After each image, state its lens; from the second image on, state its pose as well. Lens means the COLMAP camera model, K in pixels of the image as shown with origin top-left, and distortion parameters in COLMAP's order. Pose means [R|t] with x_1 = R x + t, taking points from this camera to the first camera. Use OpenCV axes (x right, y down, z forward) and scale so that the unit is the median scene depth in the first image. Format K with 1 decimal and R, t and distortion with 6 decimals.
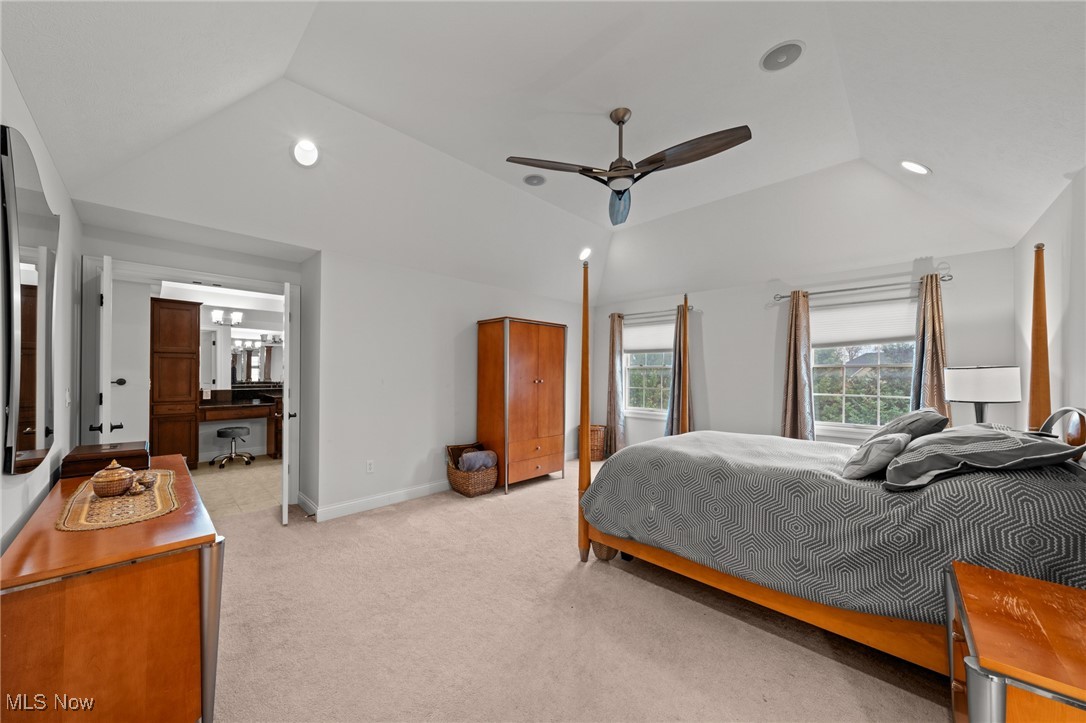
lens RADIAL K [[376.7, 0, 543.0], [0, 376.7, 361.5], [0, 0, 1]] dist [-0.000002, 0.000525]
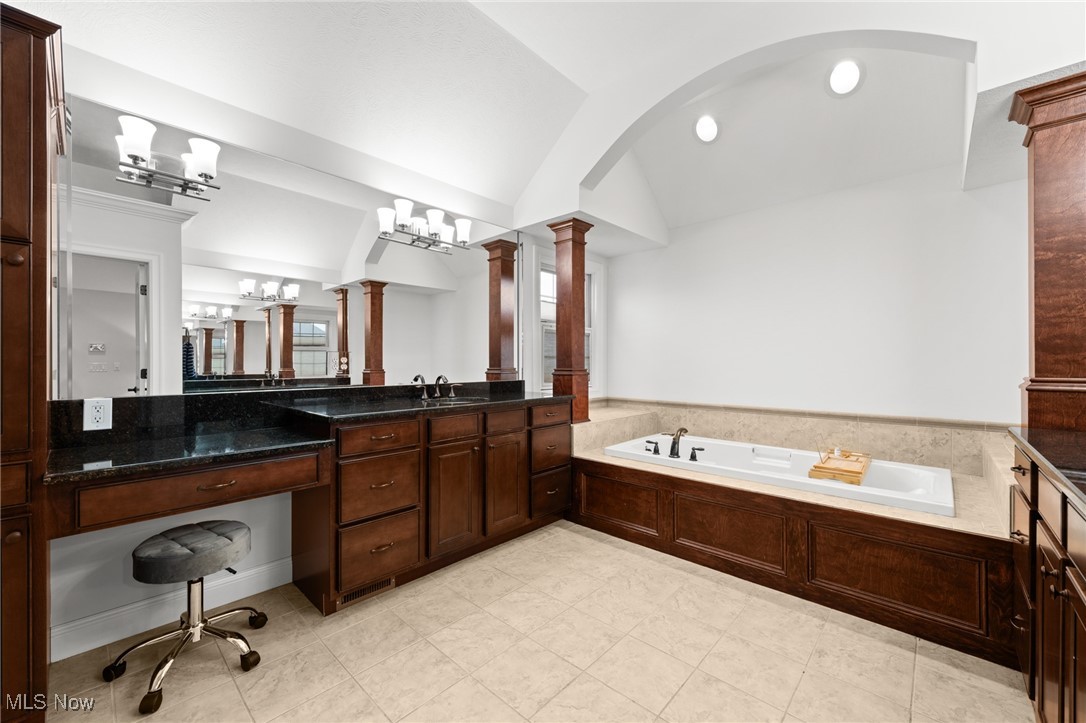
lens RADIAL K [[436.3, 0, 543.0], [0, 436.3, 361.5], [0, 0, 1]] dist [0.000242, -0.000123]
pose [[0.999995, -0.002752, 0.001432, -0.432445], [0.002730, 0.999876, 0.015529, 0.034619], [-0.001475, -0.015525, 0.999878, 0.519857]]
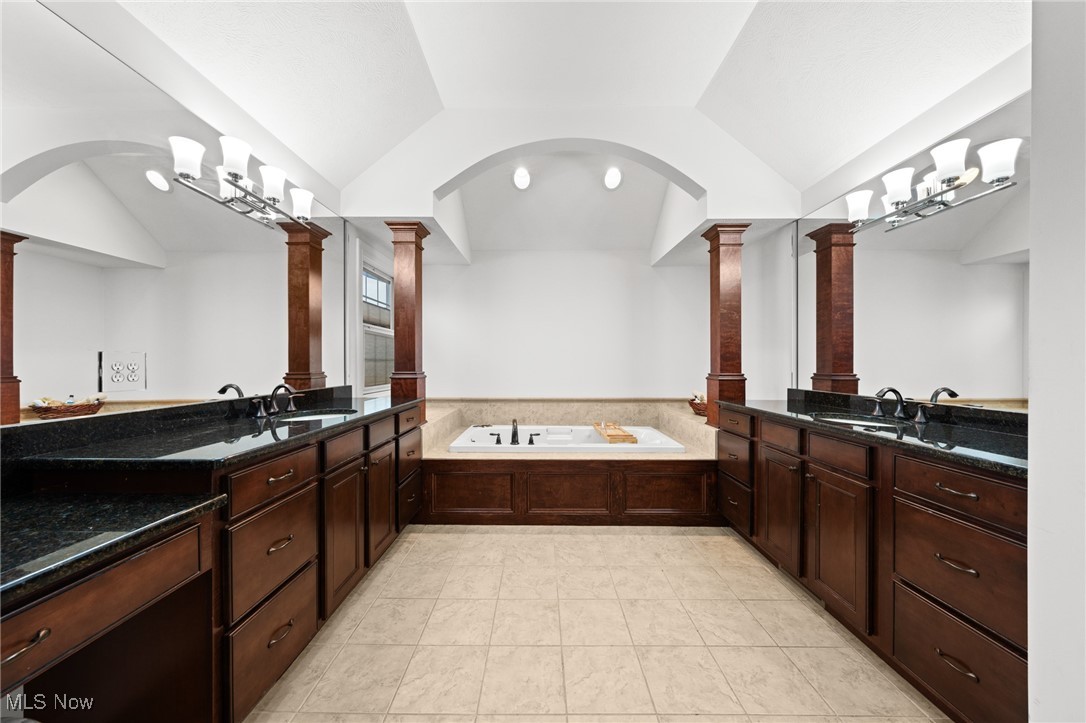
lens RADIAL K [[371.9, 0, 543.0], [0, 371.9, 361.5], [0, 0, 1]] dist [0.000330, -0.000021]
pose [[0.728147, -0.002641, 0.685416, -0.575604], [-0.010192, 0.999840, 0.014679, 0.031226], [-0.685346, -0.017674, 0.728003, 0.602557]]
